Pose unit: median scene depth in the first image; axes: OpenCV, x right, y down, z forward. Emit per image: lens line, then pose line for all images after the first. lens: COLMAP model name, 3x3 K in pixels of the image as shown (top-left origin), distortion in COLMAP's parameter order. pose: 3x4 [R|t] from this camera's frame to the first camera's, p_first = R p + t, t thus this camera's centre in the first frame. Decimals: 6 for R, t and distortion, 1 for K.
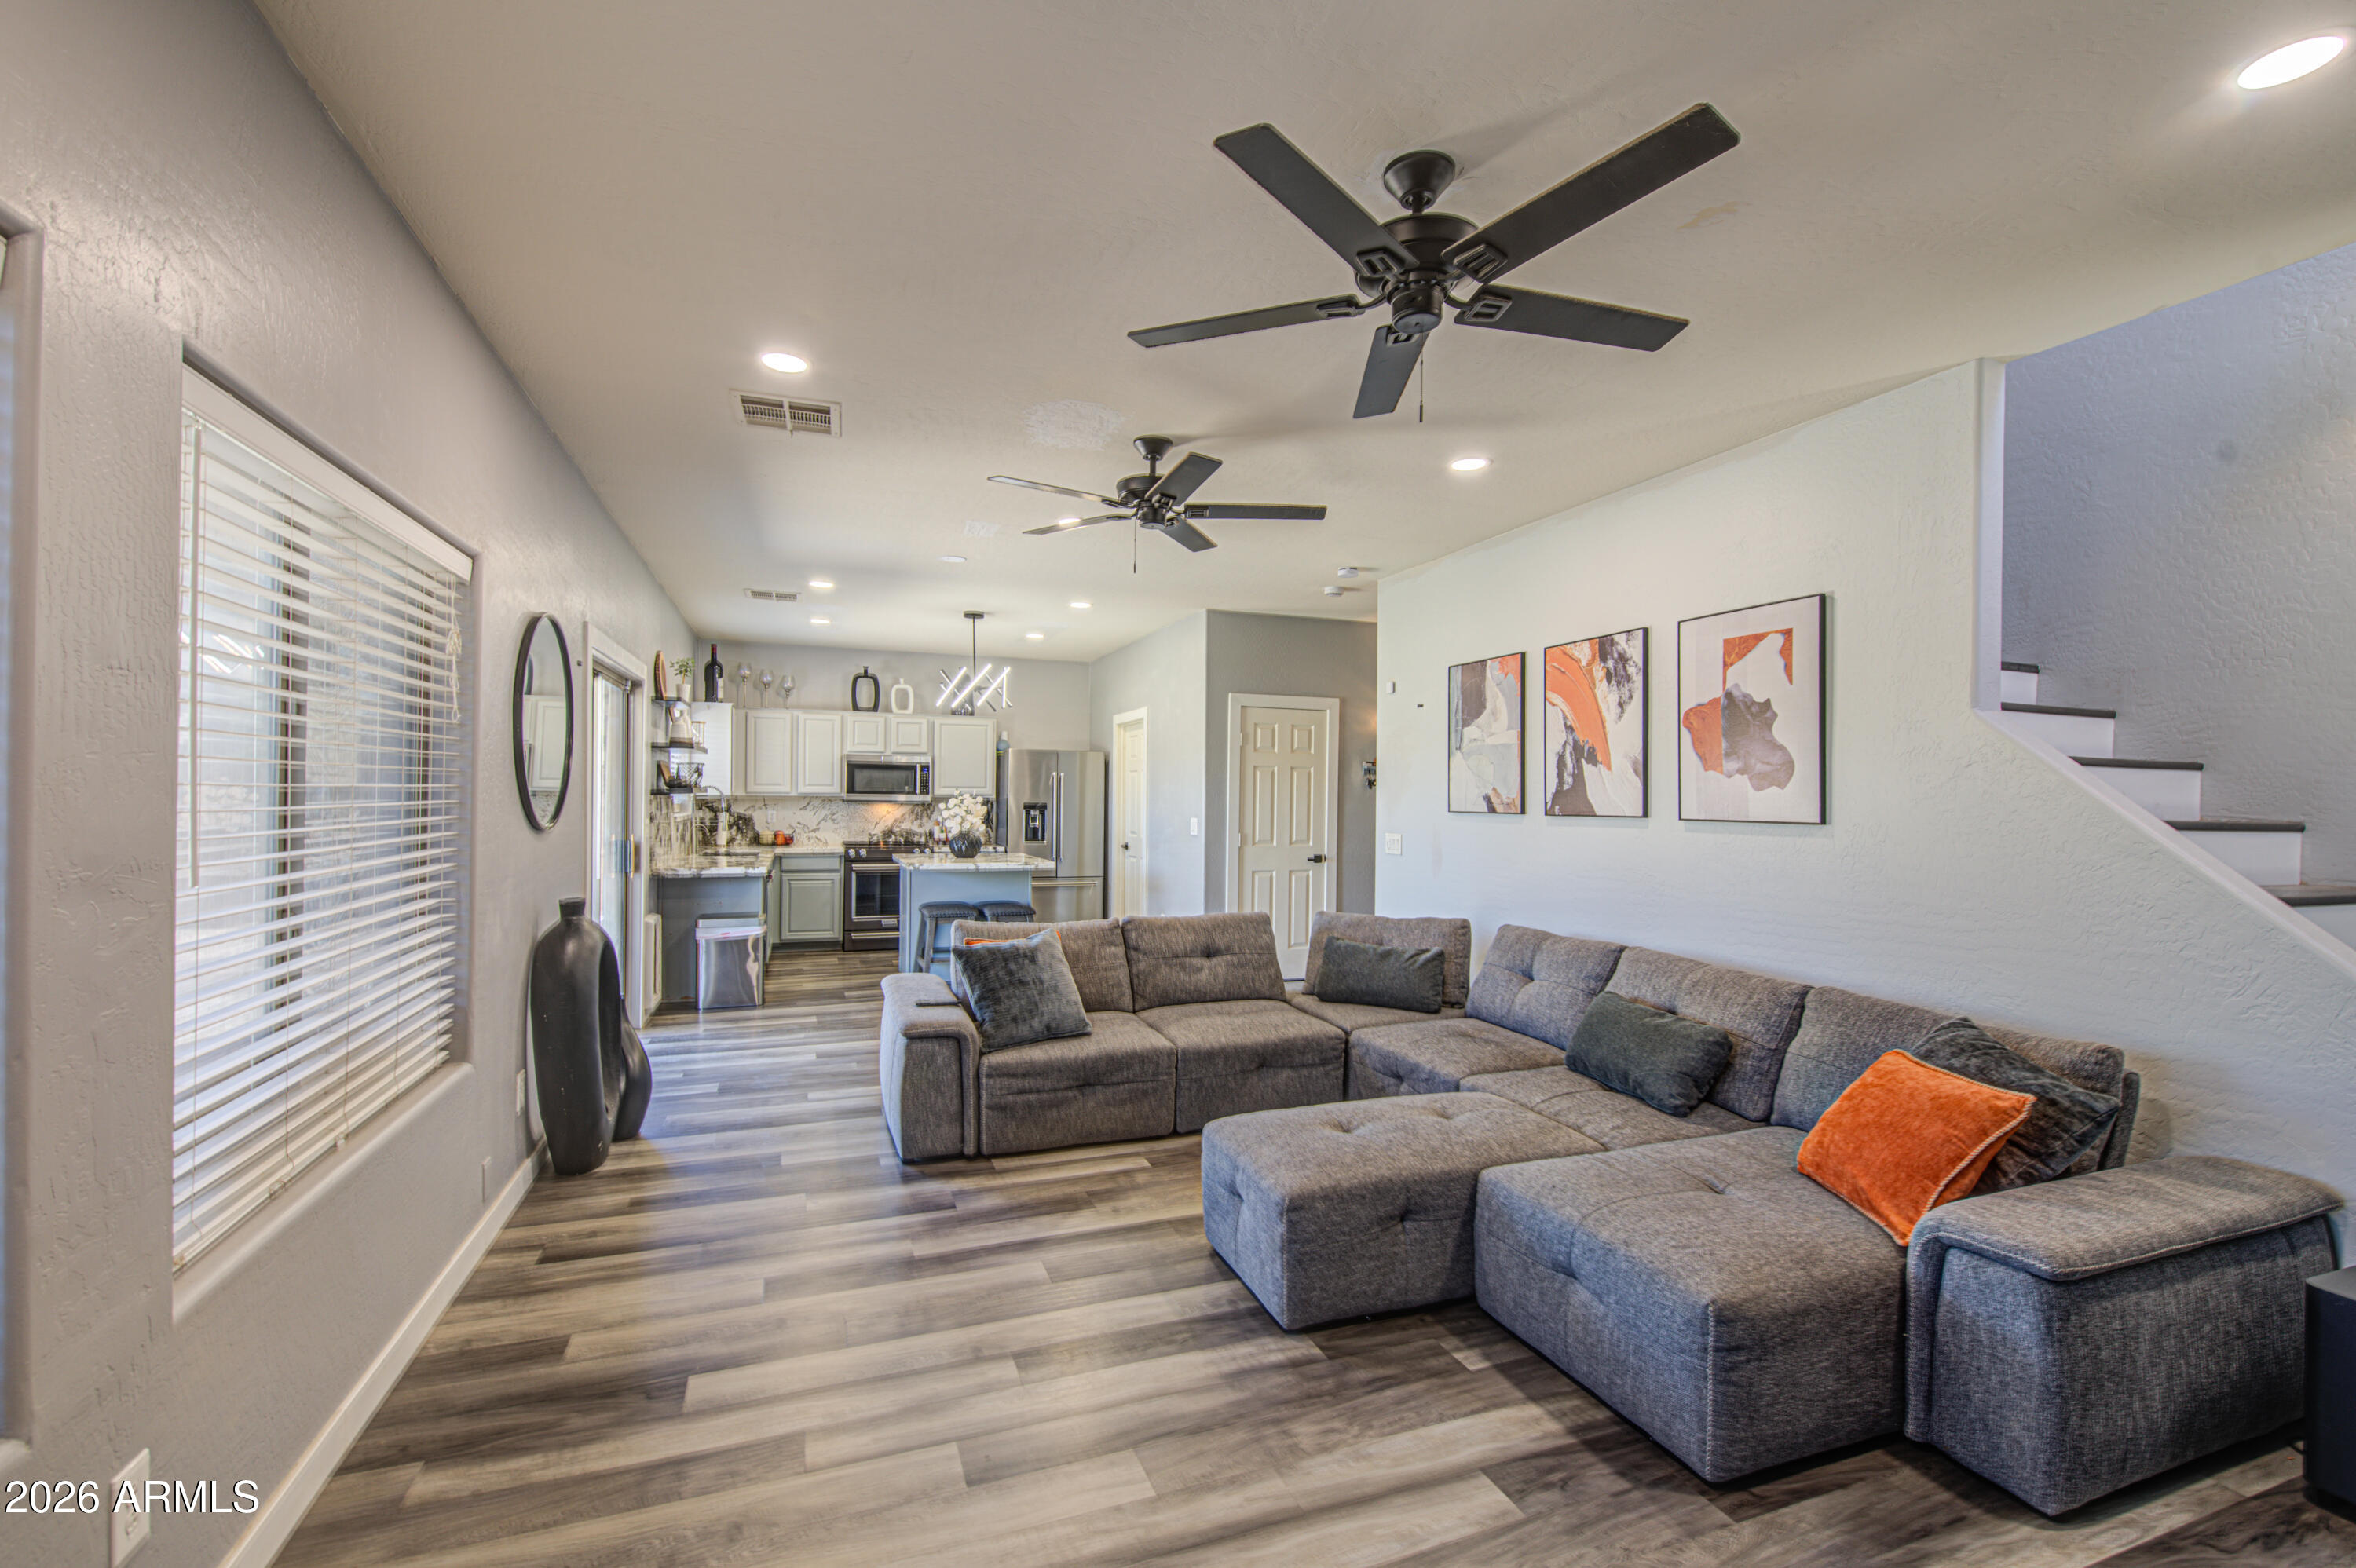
lens RADIAL K [[982.9, 0, 1172.3], [0, 982.9, 800.0], [0, 0, 1]] dist [-0.000245, -0.000035]
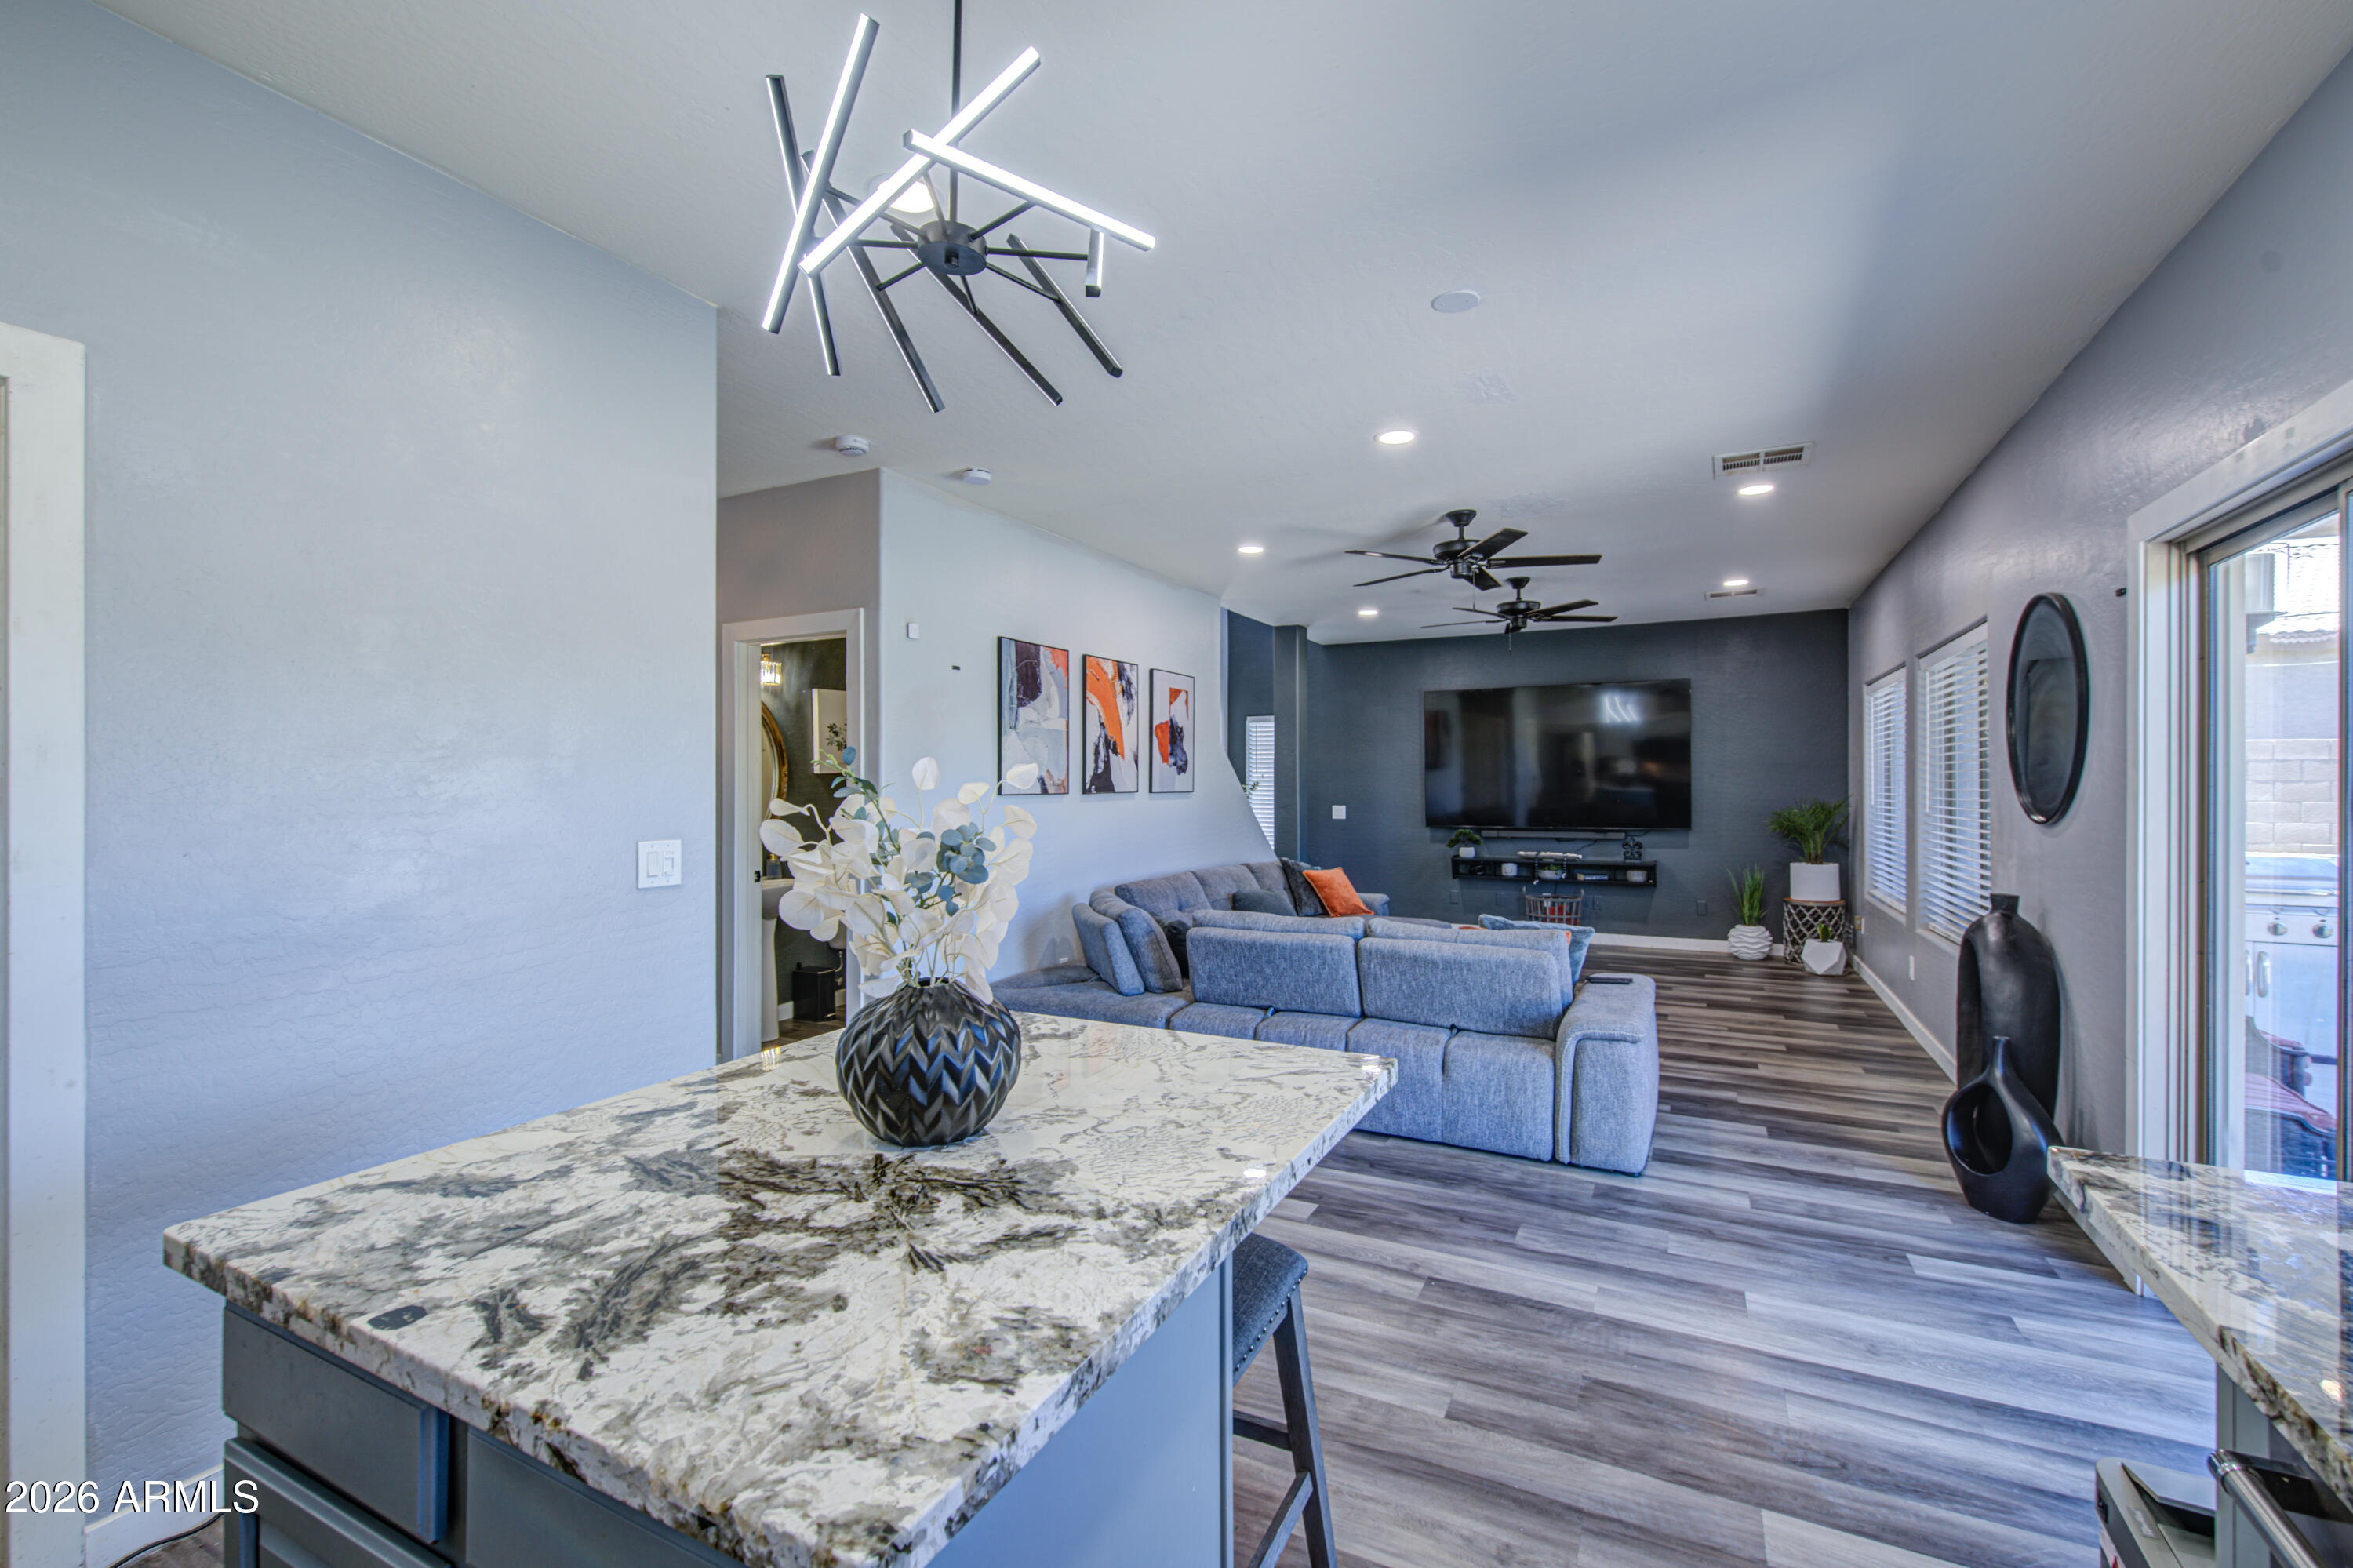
lens RADIAL K [[962.0, 0, 1217.4], [0, 962.0, 782.6], [0, 0, 1]] dist [0.000613, 0.000106]
pose [[-0.683692, -0.008898, 0.729717, -0.648034], [-0.002841, 0.999951, 0.009532, -0.011024], [-0.729766, 0.004444, -0.683683, 1.854666]]
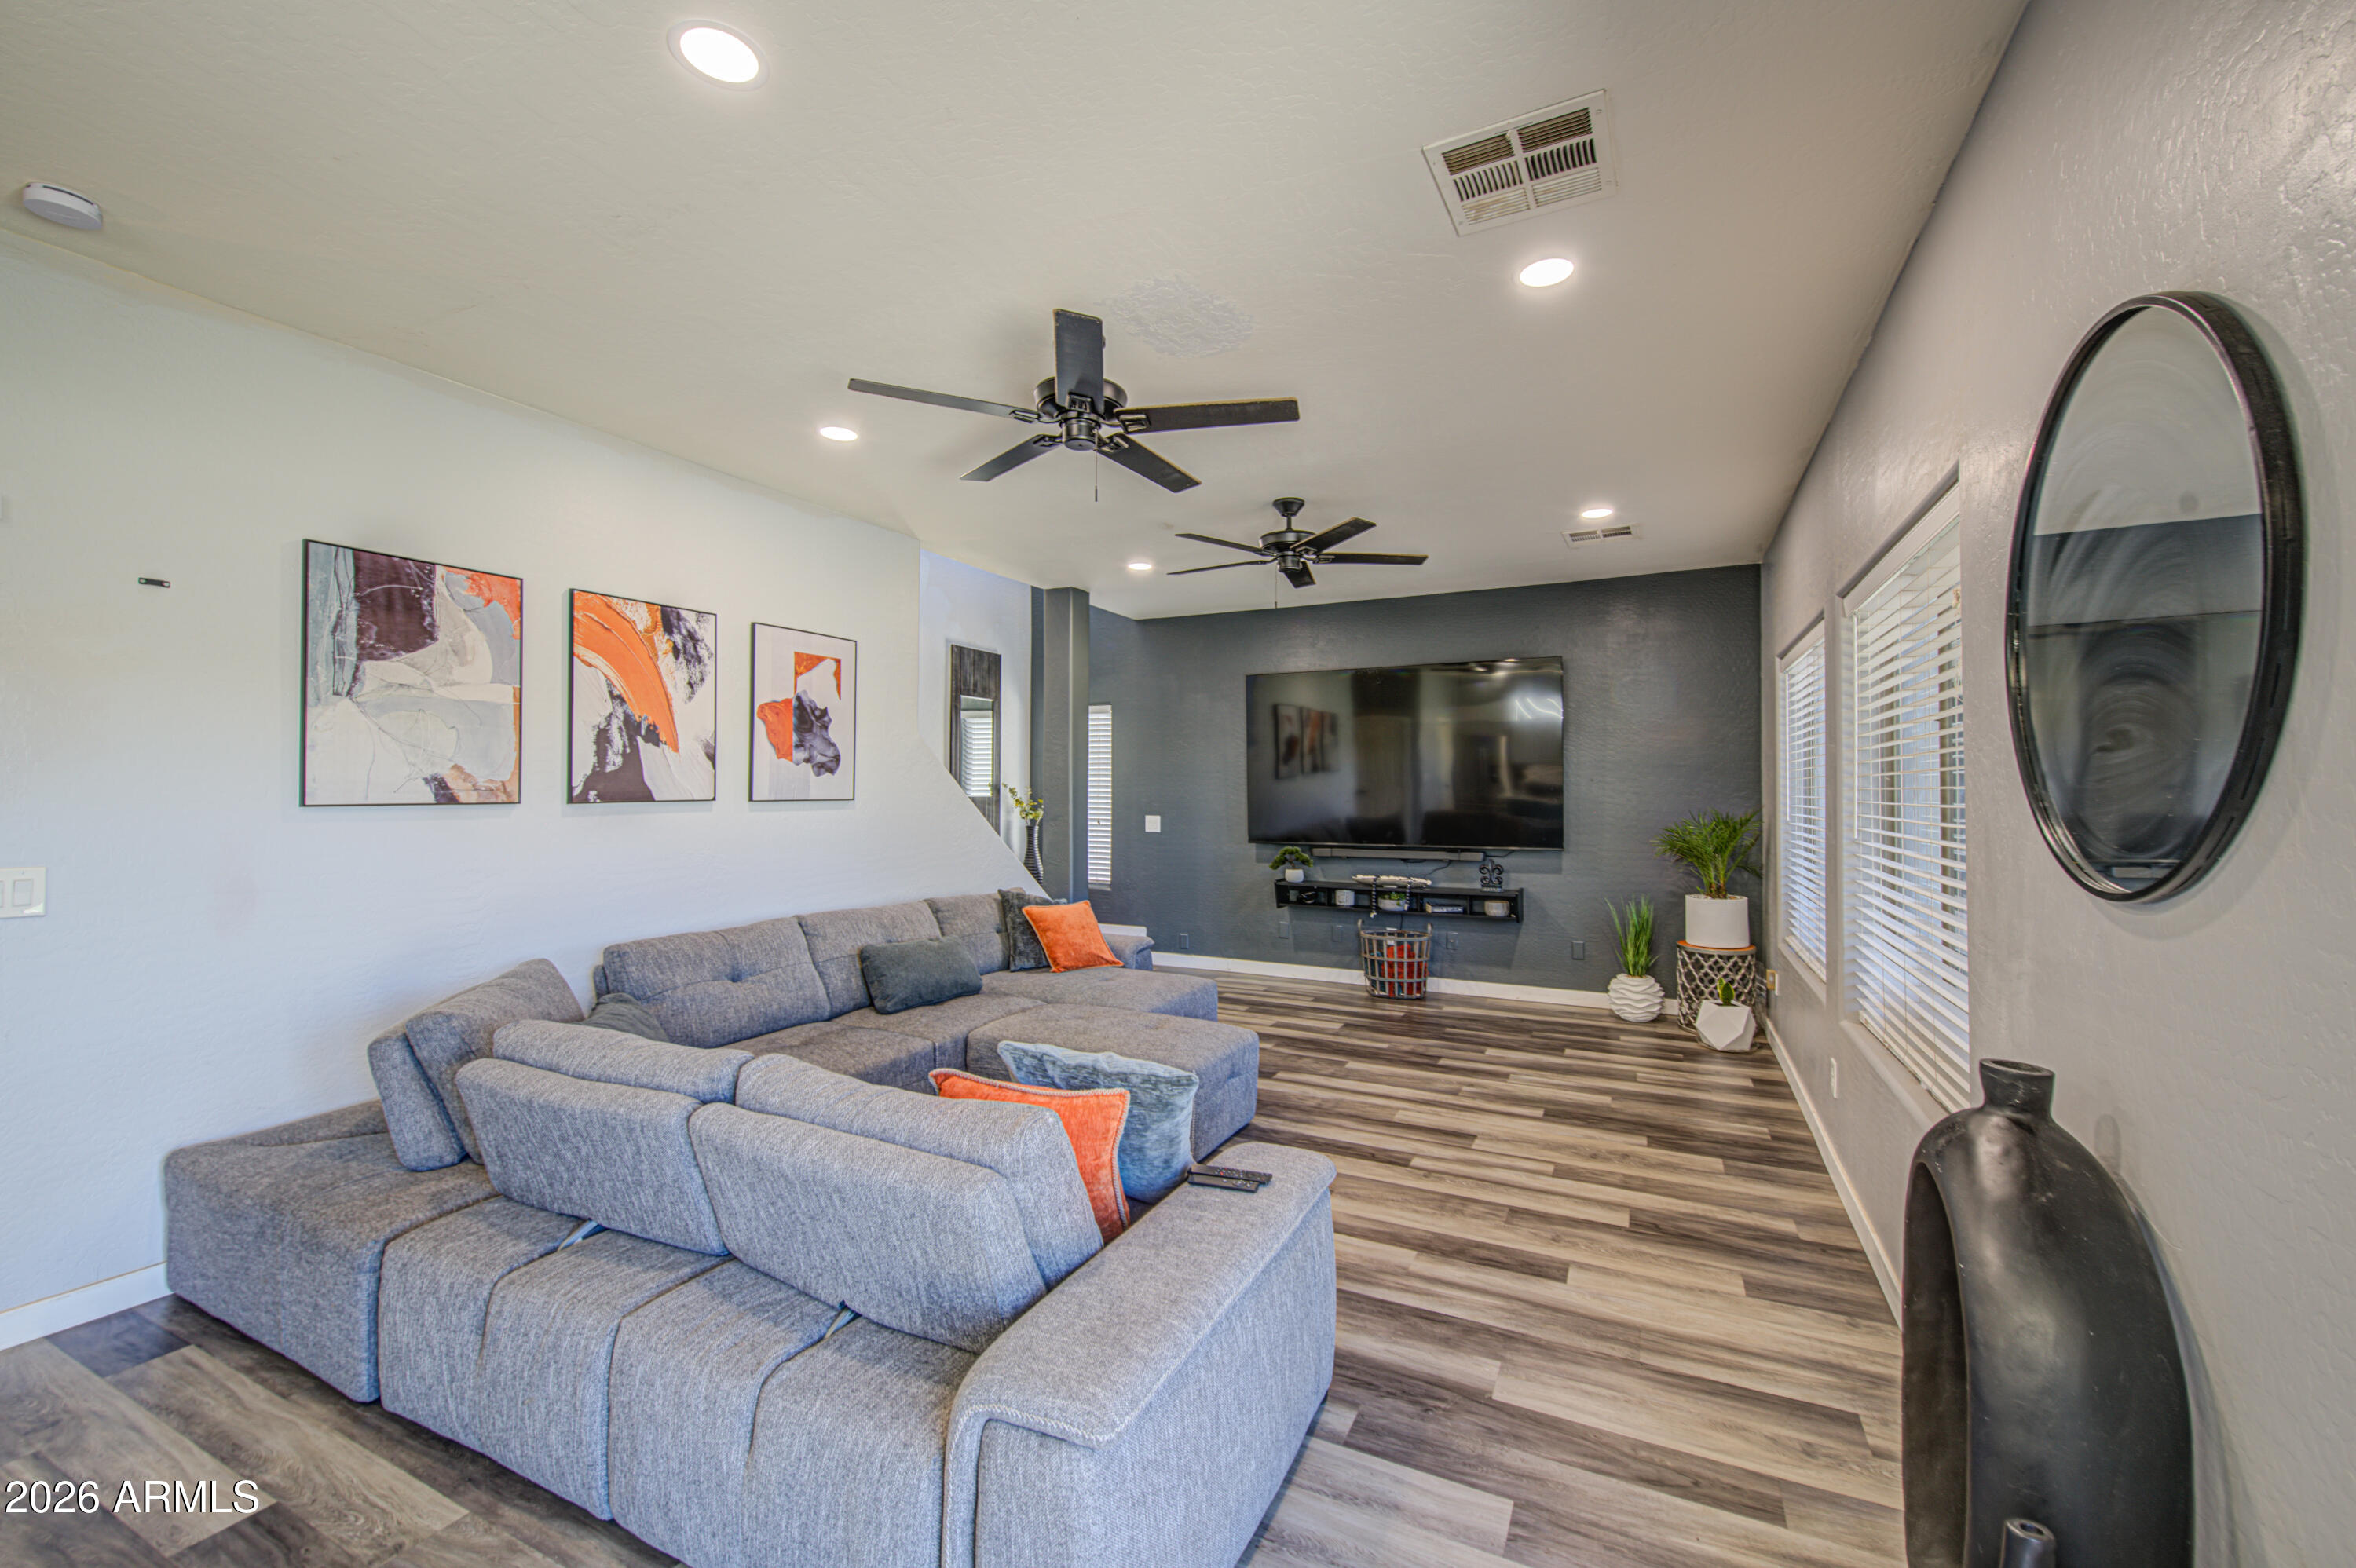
lens RADIAL K [[915.3, 0, 1214.4], [0, 915.3, 777.3], [0, 0, 1]] dist [0.000466, -0.000182]
pose [[-0.691921, -0.004162, 0.721961, -0.548131], [-0.007078, 0.999974, -0.001019, -0.008916], [-0.721938, -0.005815, -0.691933, 1.247083]]
